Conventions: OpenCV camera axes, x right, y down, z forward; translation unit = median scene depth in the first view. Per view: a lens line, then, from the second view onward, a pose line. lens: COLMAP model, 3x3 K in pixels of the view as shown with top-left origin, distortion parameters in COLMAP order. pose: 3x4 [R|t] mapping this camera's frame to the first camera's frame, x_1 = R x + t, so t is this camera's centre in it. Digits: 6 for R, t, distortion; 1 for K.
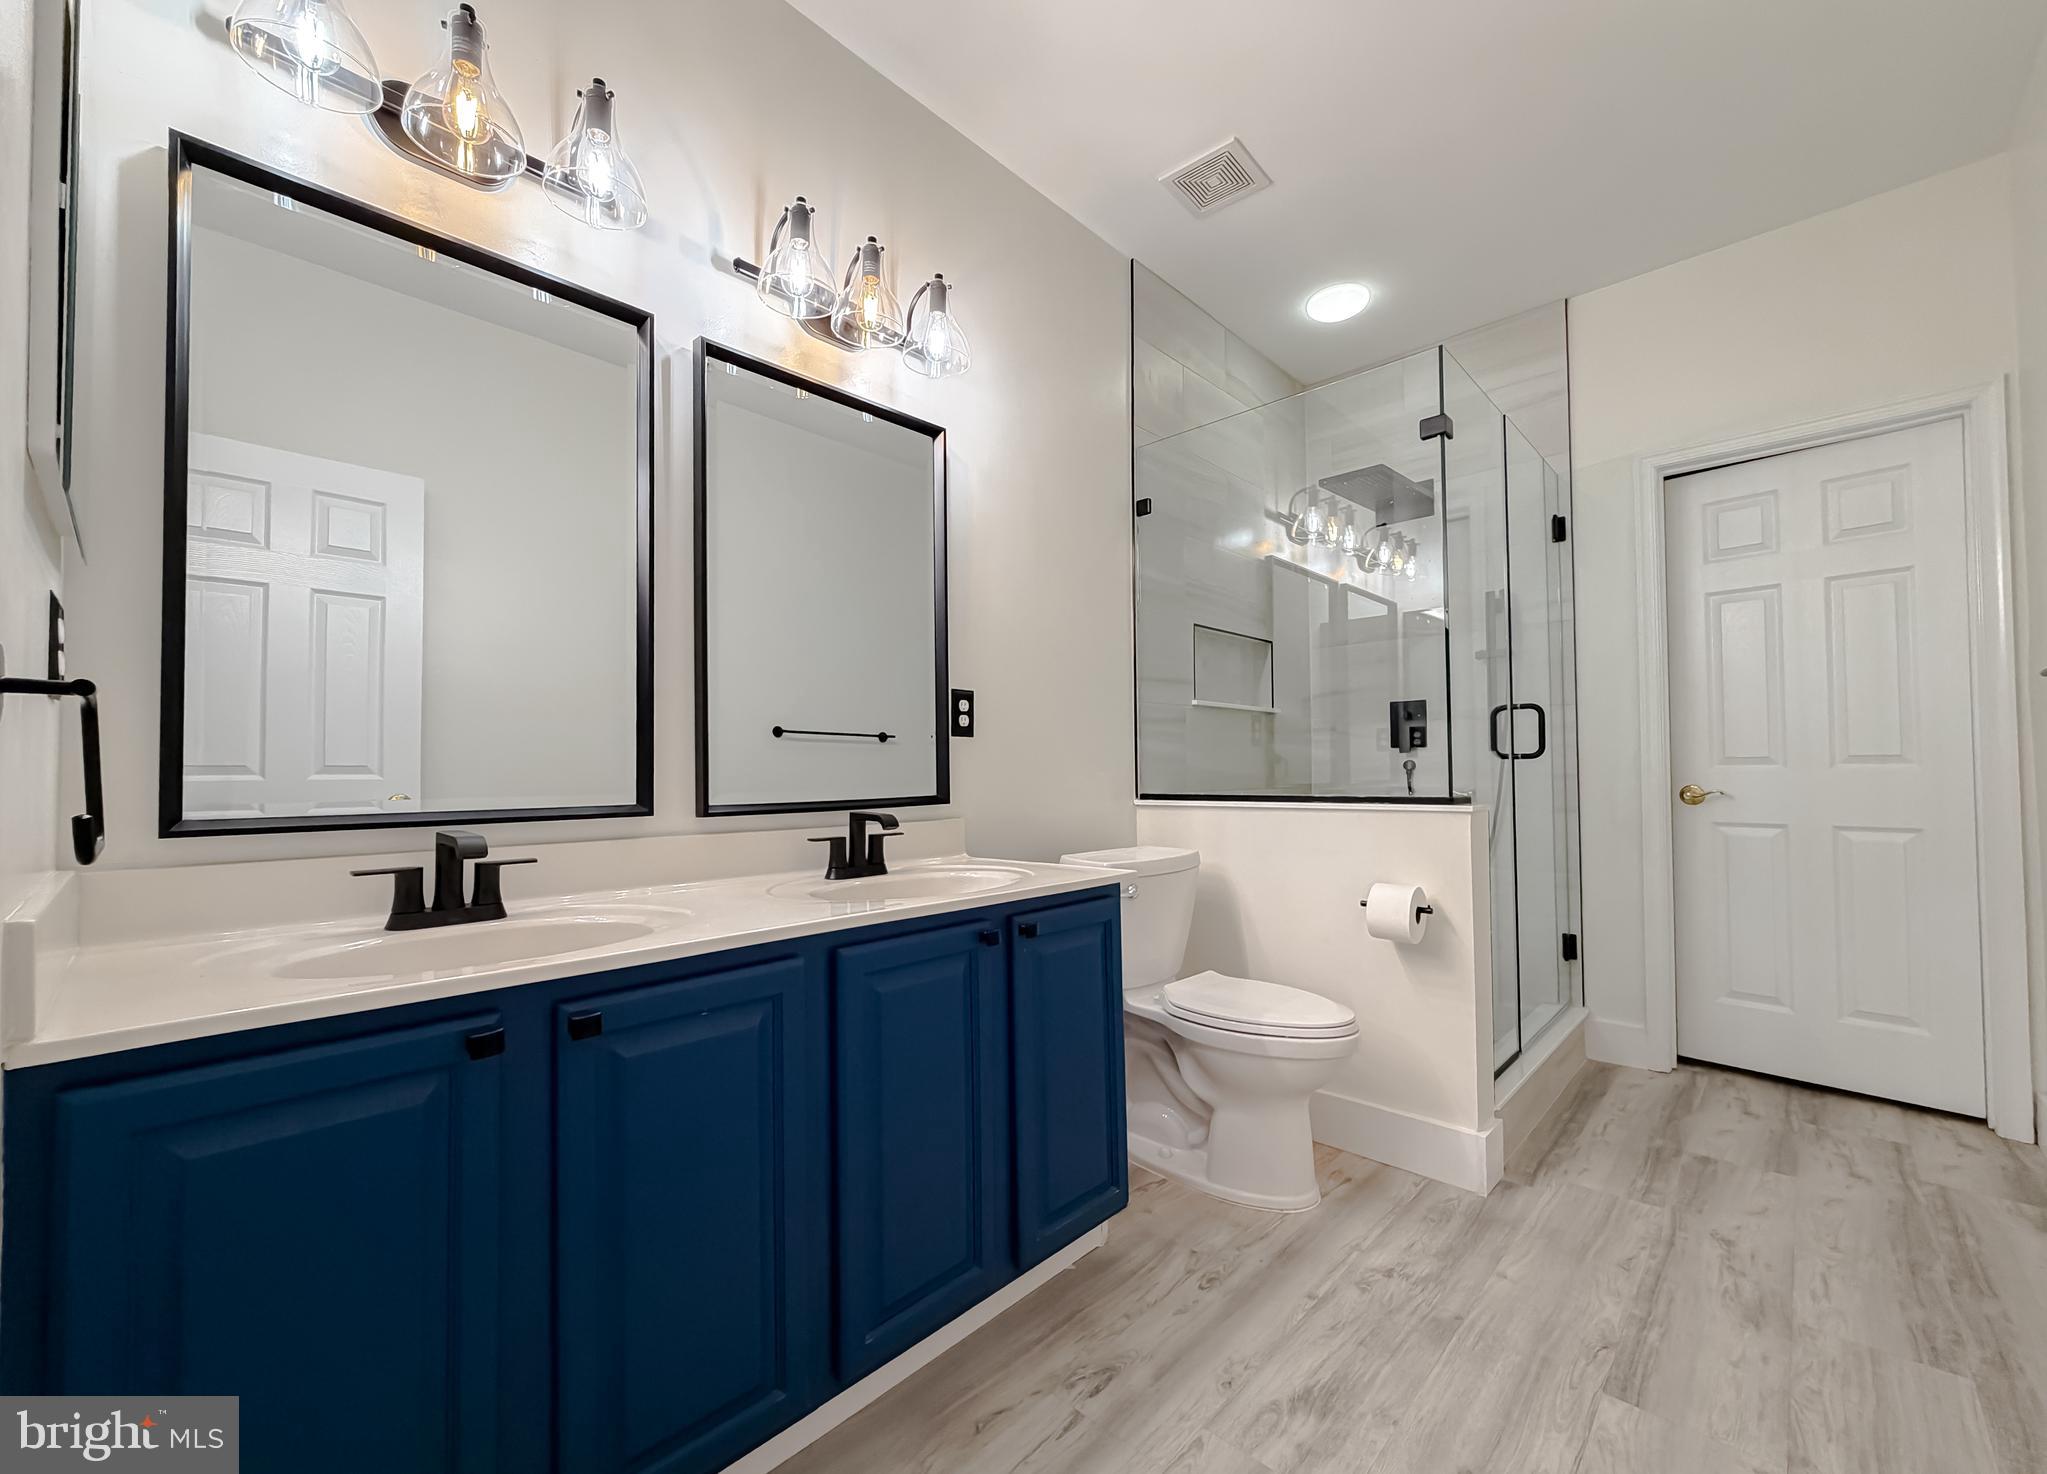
lens RADIAL K [[830.5, 0, 1019.9], [0, 830.5, 757.4], [0, 0, 1]] dist [0.003042, 0.000521]
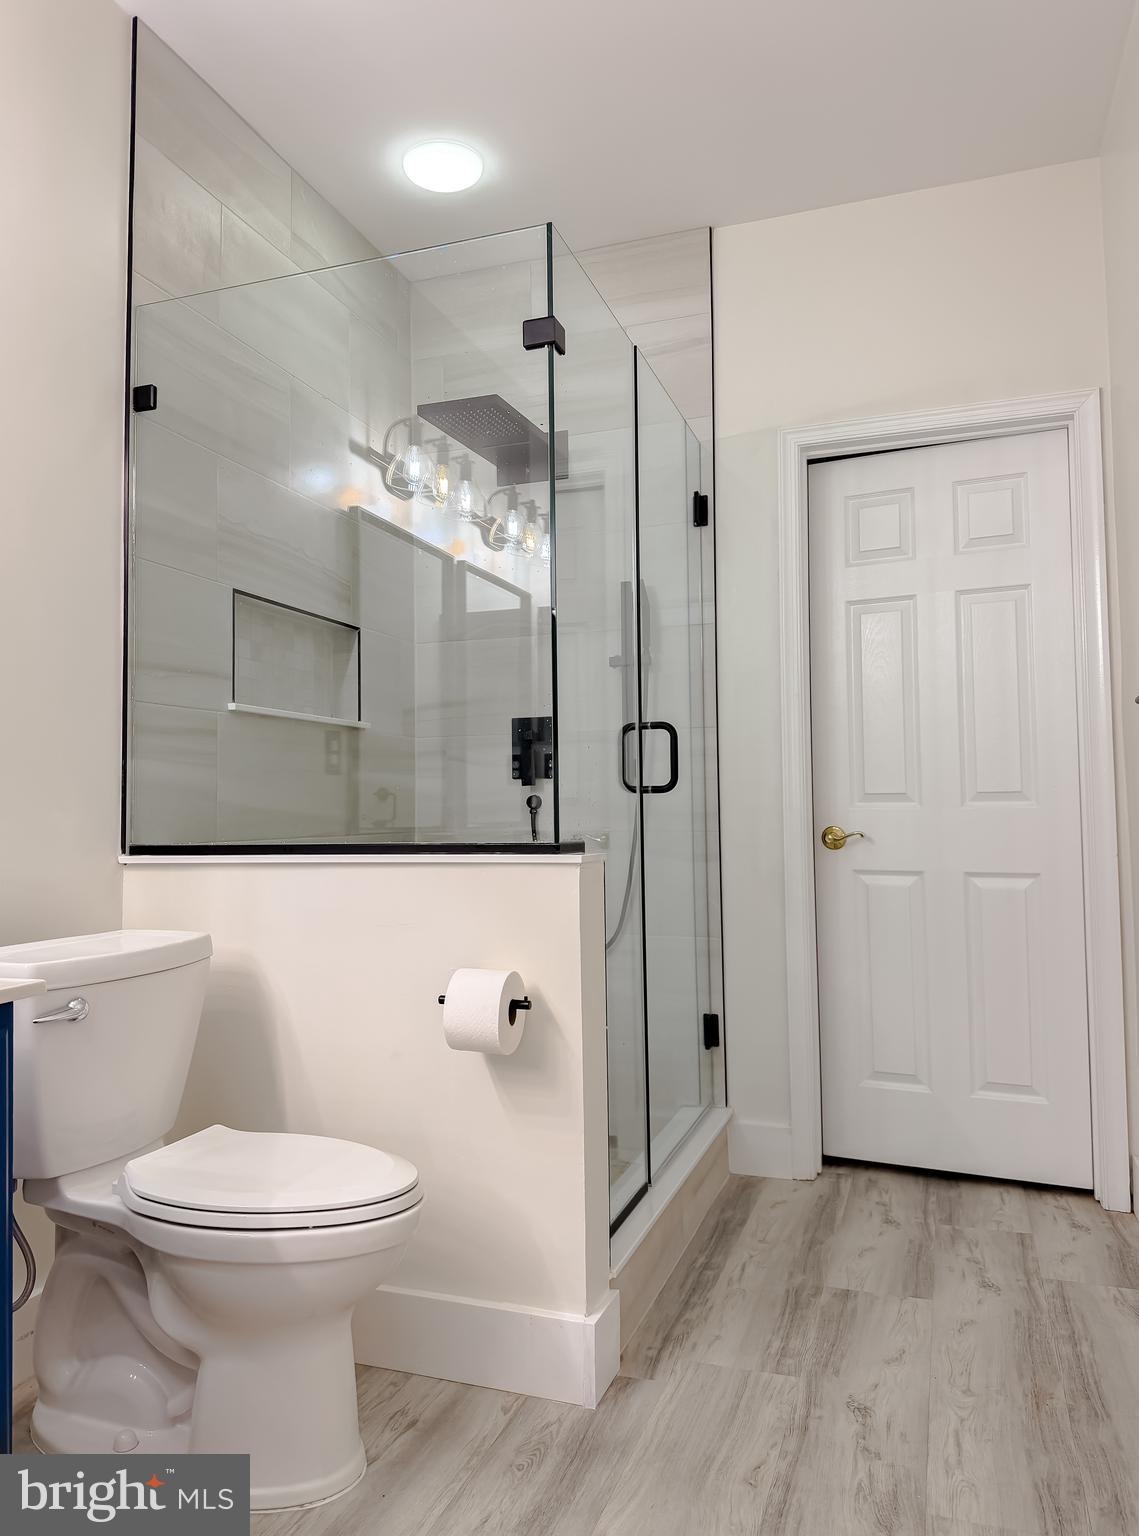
lens RADIAL K [[1066.8, 0, 569.5], [0, 1066.8, 768.0], [0, 0, 1]] dist [0.062947, -0.077302]
pose [[0.913050, 0.016712, 0.407505, 0.149959], [-0.004754, 0.999528, -0.030340, 0.010370], [-0.407819, 0.025764, 0.912699, 0.148698]]
